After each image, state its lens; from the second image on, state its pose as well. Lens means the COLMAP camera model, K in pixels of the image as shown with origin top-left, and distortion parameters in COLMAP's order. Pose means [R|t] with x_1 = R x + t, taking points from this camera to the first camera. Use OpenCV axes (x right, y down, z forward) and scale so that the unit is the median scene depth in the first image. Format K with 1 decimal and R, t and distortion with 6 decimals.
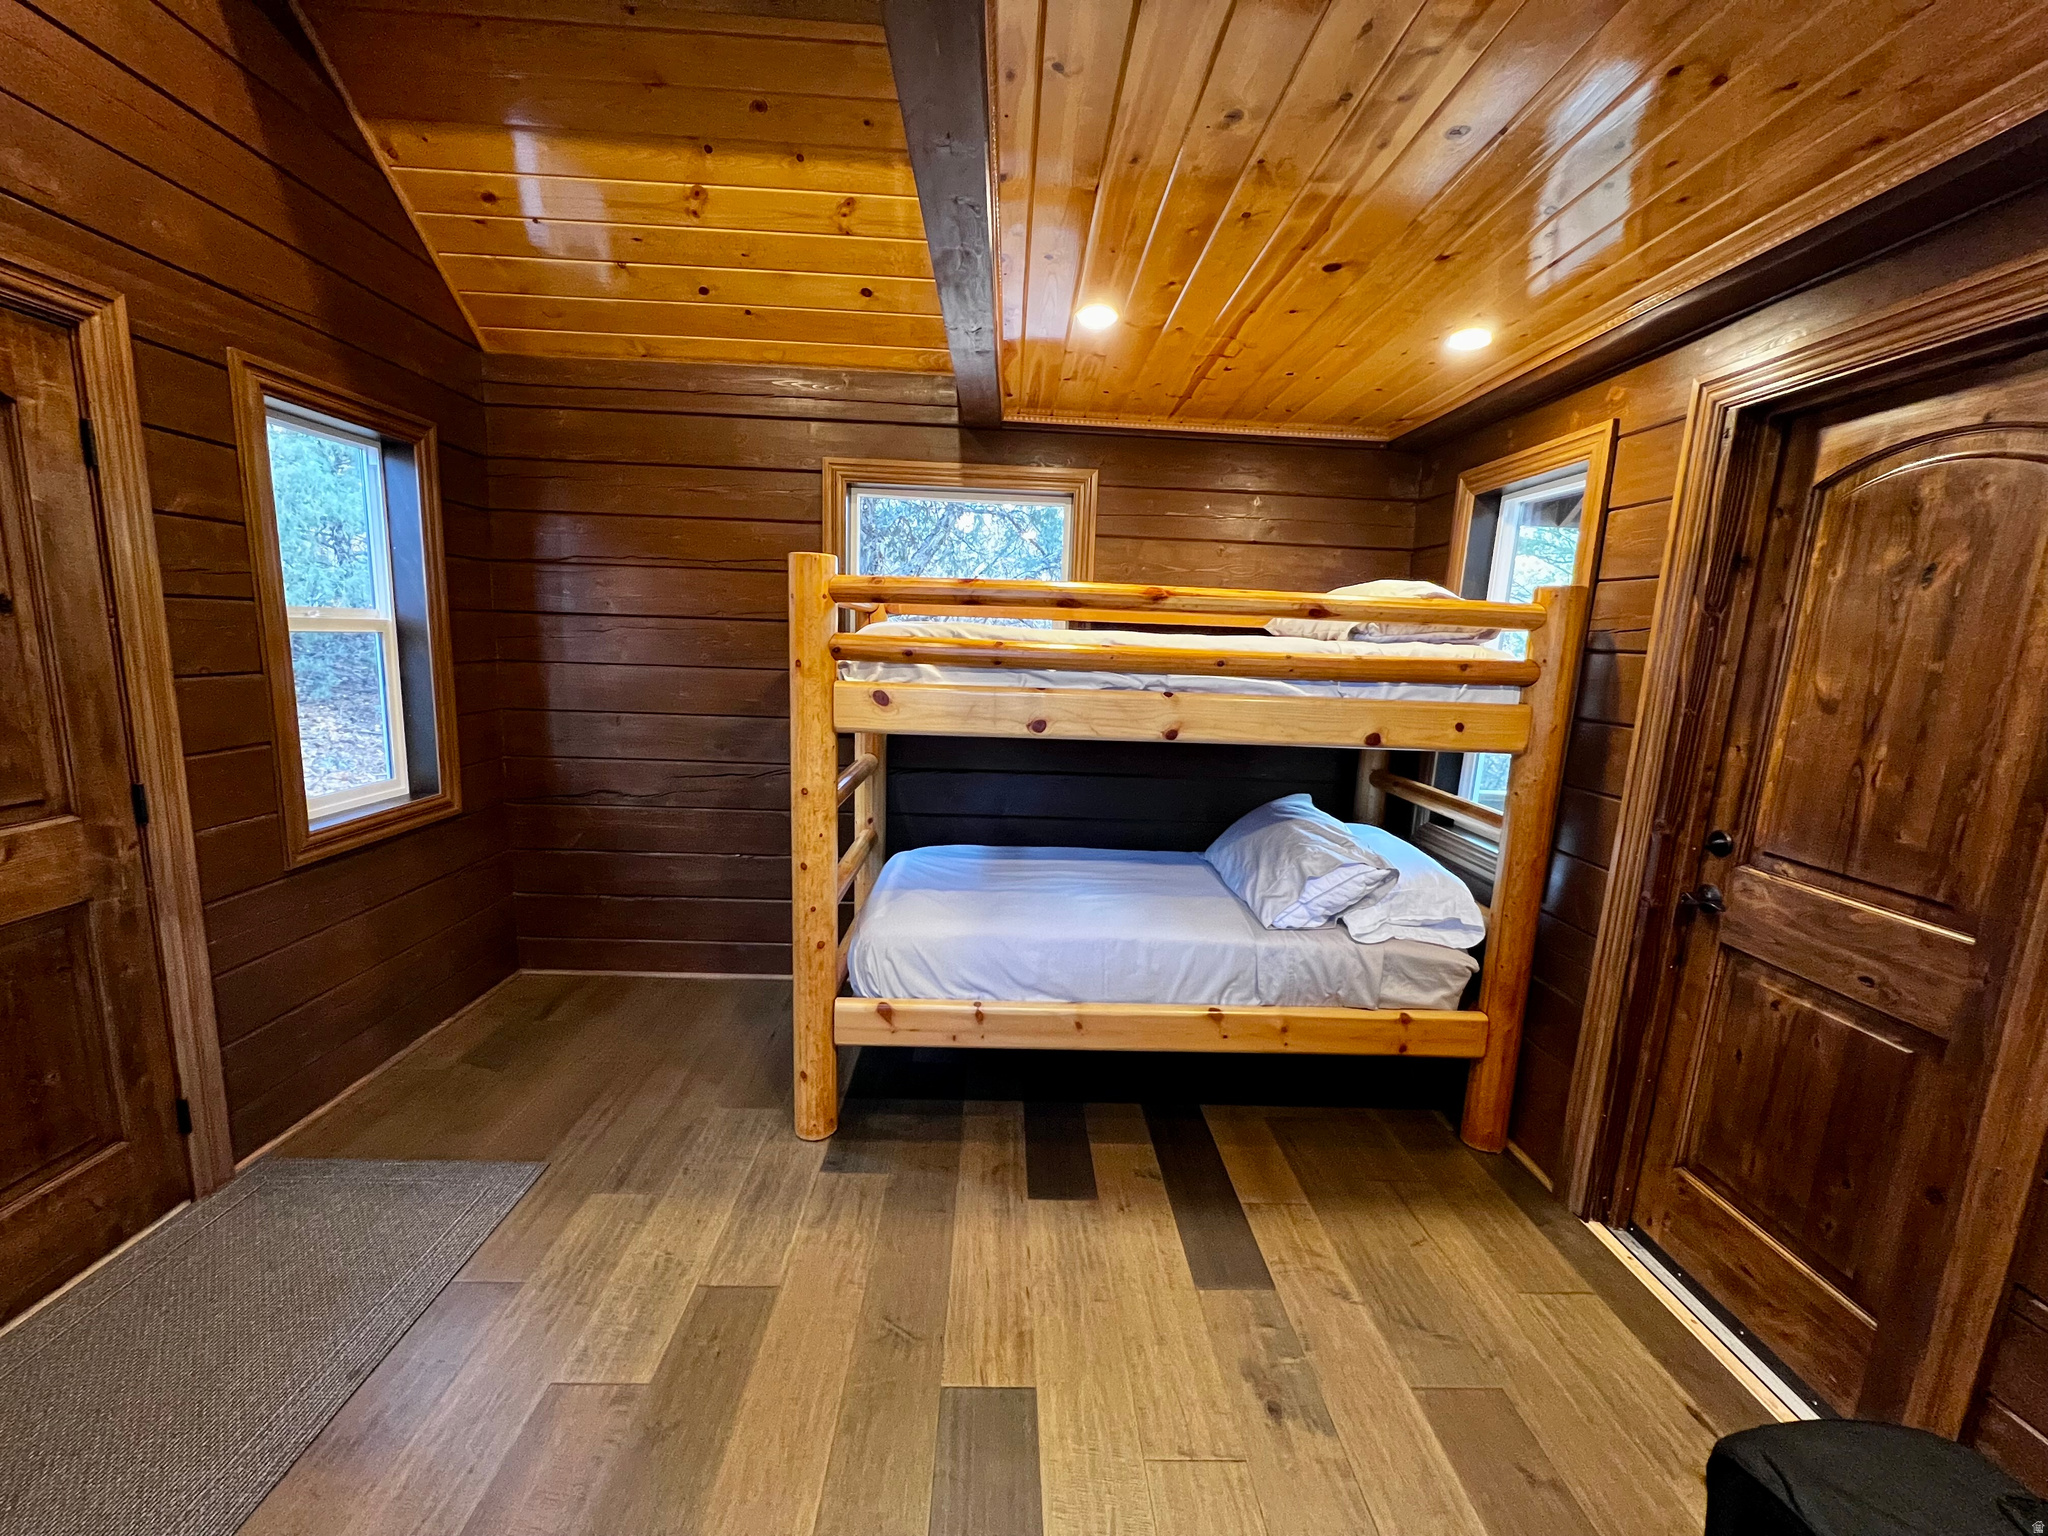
lens RADIAL K [[820.2, 0, 1025.3], [0, 820.2, 774.4], [0, 0, 1]] dist [-0.001223, -0.000197]
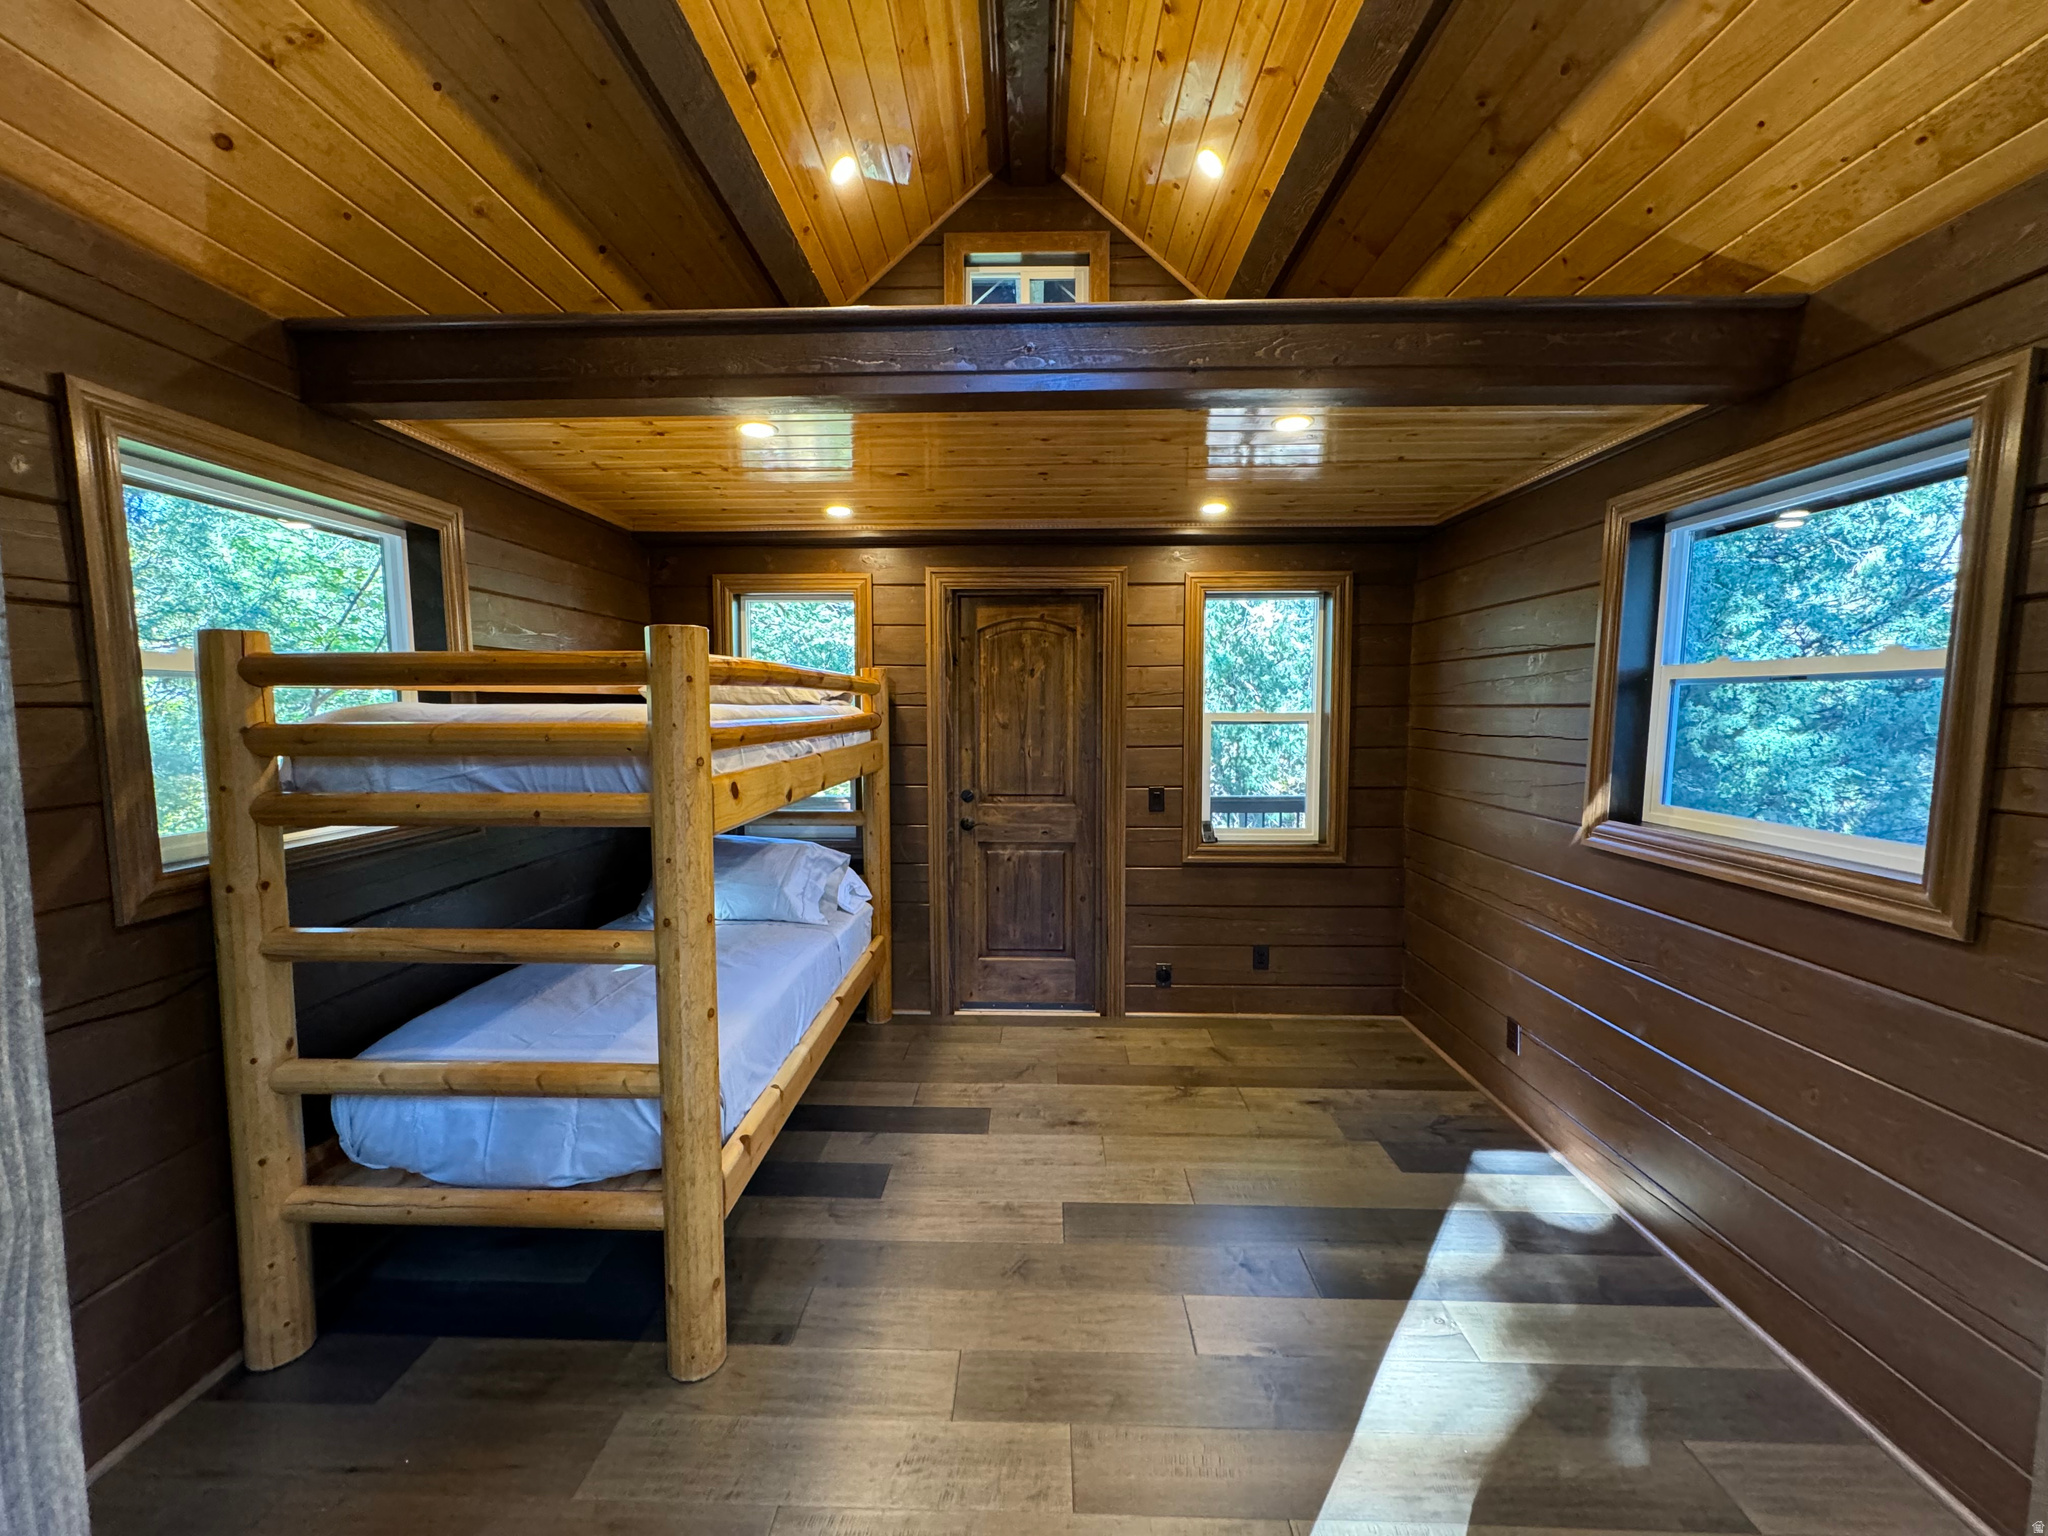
lens RADIAL K [[812.6, 0, 1027.8], [0, 812.6, 766.4], [0, 0, 1]] dist [-0.007083, -0.000314]
pose [[0.049338, -0.113636, 0.992297, -1.024588], [0.165922, 0.980634, 0.104050, -0.155089], [-0.984904, 0.159510, 0.067237, 0.616389]]
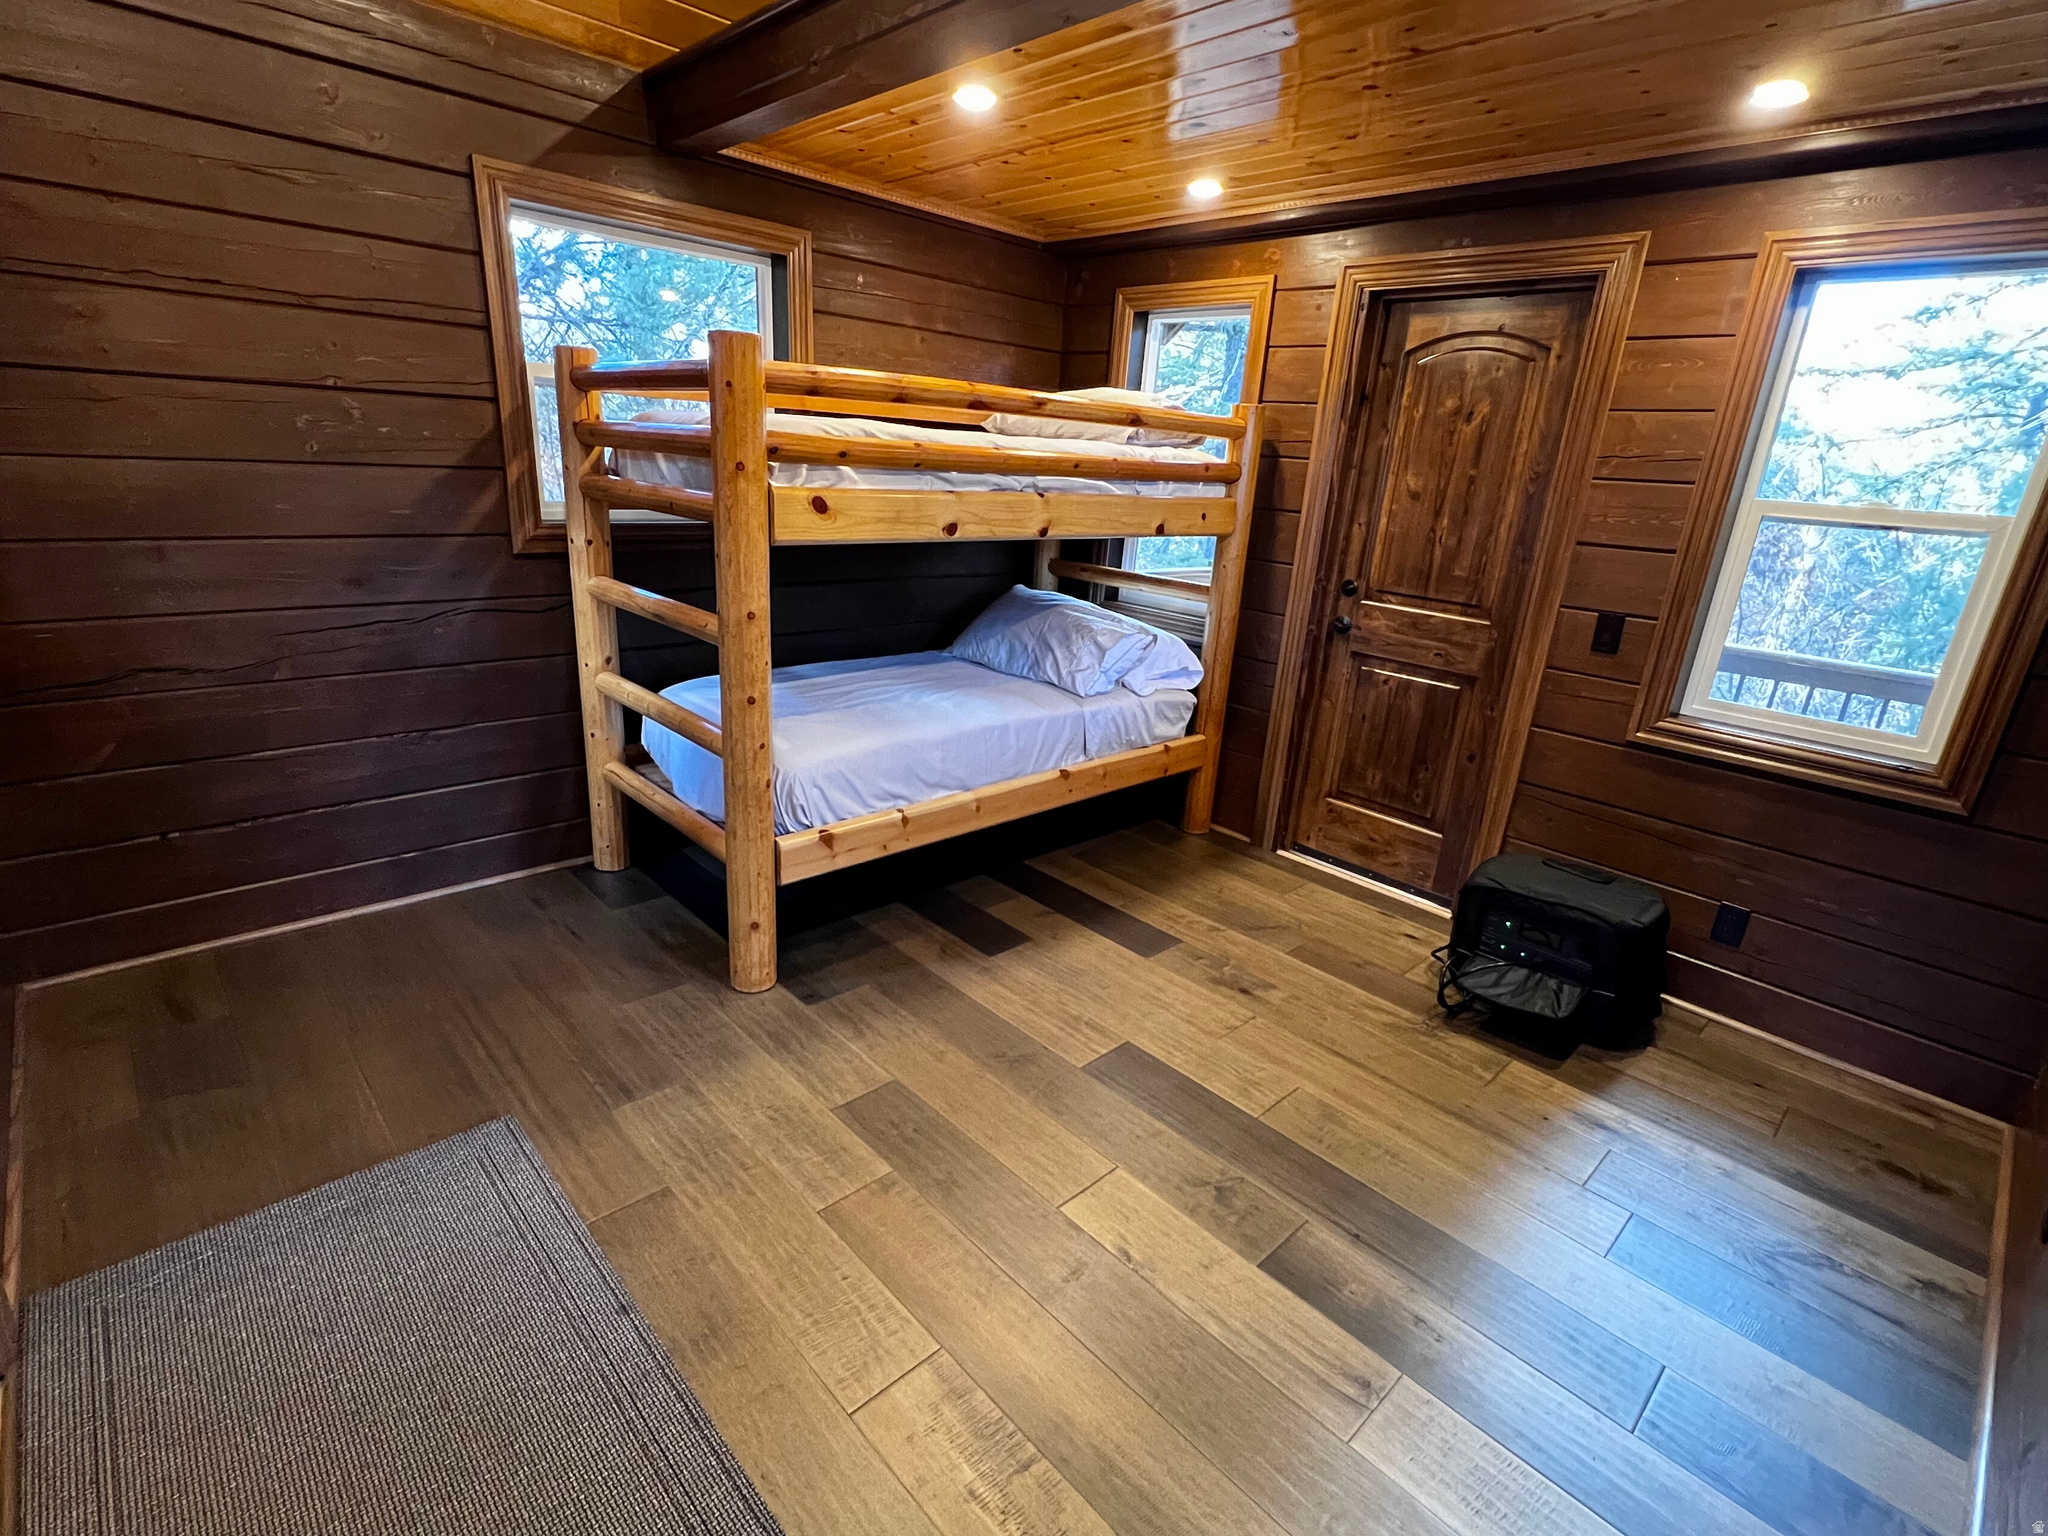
lens RADIAL K [[969.5, 0, 1024.6], [0, 969.5, 780.7], [0, 0, 1]] dist [-0.006386, 0.000426]
pose [[0.744299, -0.206576, 0.635095, -0.753100], [0.075117, 0.970820, 0.227743, -0.022404], [-0.663609, -0.121803, 0.738097, 0.005252]]
